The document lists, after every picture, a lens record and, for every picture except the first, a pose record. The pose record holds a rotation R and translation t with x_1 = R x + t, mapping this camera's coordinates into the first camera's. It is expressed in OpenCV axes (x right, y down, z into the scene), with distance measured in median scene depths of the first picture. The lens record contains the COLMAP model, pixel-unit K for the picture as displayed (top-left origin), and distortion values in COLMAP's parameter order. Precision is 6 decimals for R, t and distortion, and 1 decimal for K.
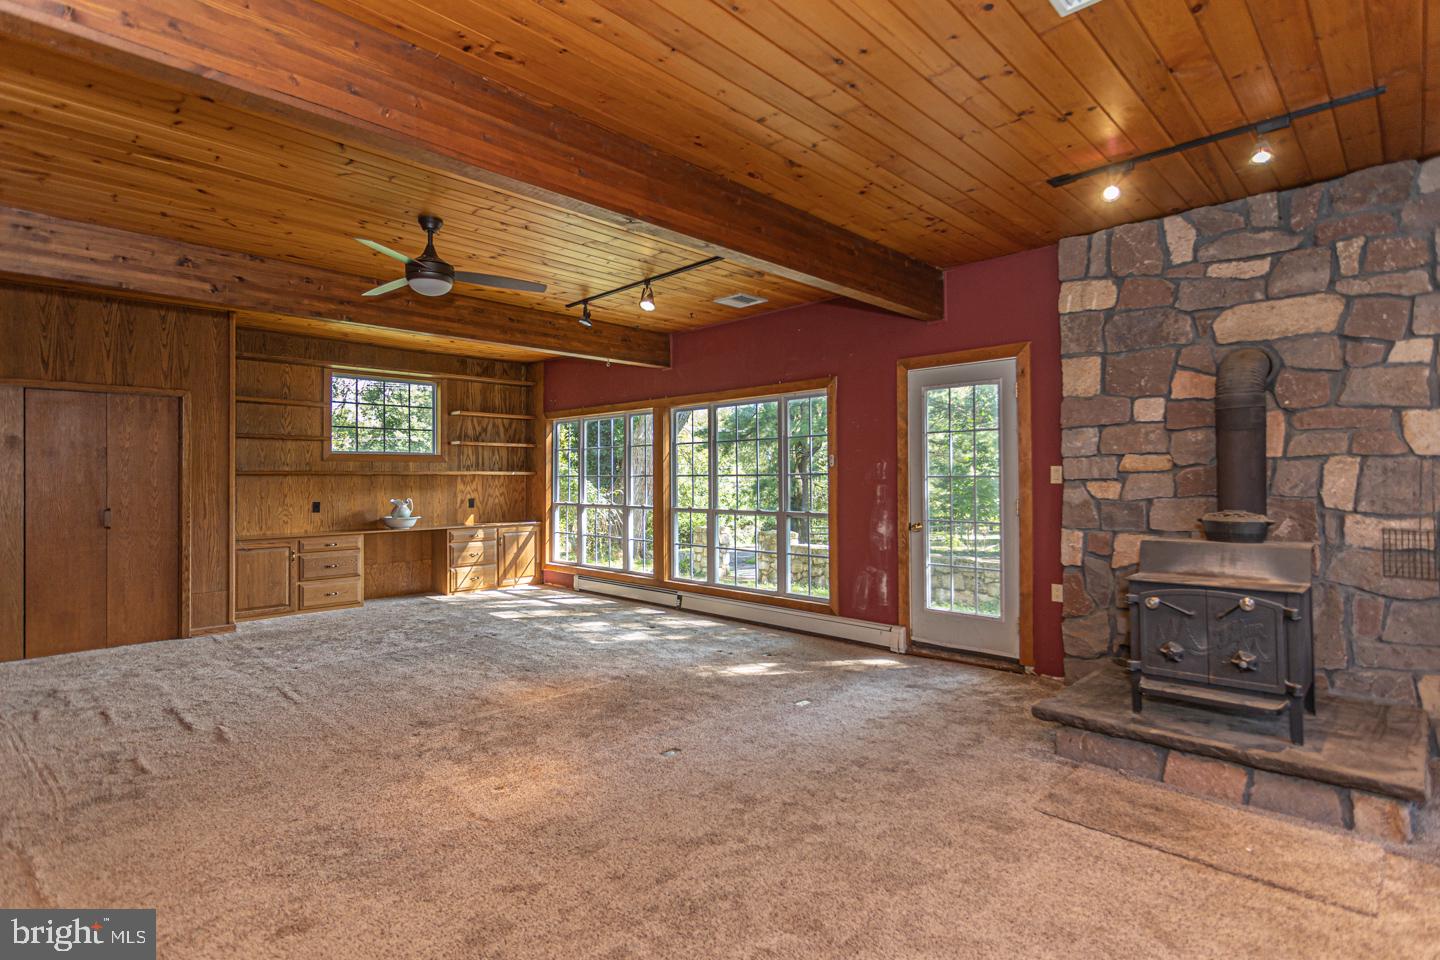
lens RADIAL K [[701.9, 0, 715.8], [0, 701.9, 476.0], [0, 0, 1]] dist [-0.000199, 0.002623]
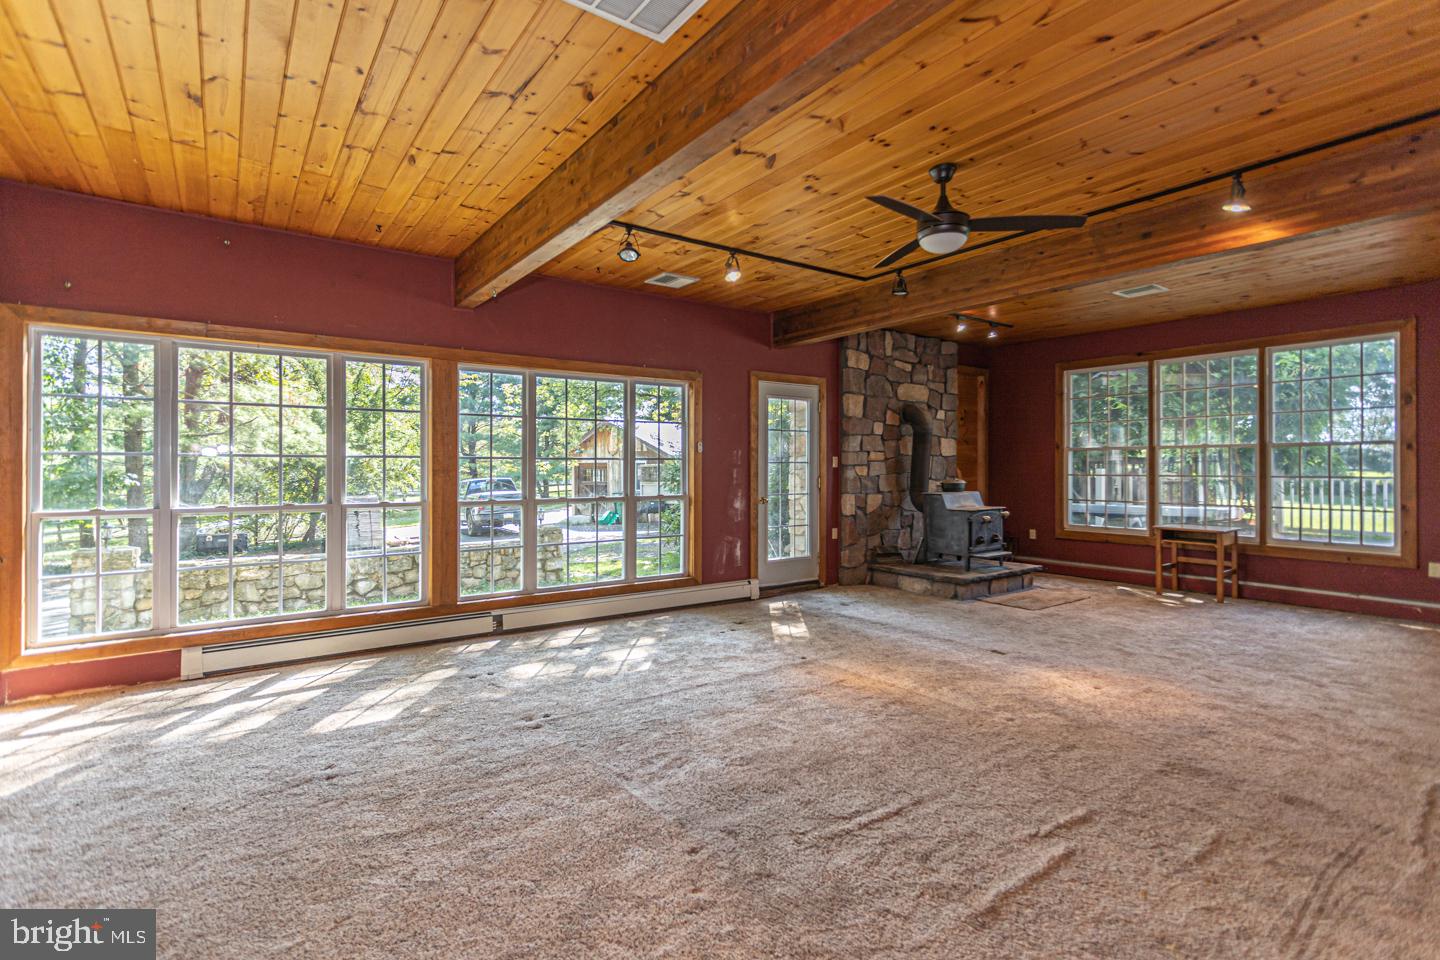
lens RADIAL K [[701.9, 0, 707.8], [0, 701.9, 466.8], [0, 0, 1]] dist [-0.000199, 0.002623]
pose [[0.166051, 0.005347, 0.986103, -1.251376], [-0.005853, 0.999973, -0.004436, 0.019413], [-0.986100, -0.005035, 0.166078, 1.072049]]
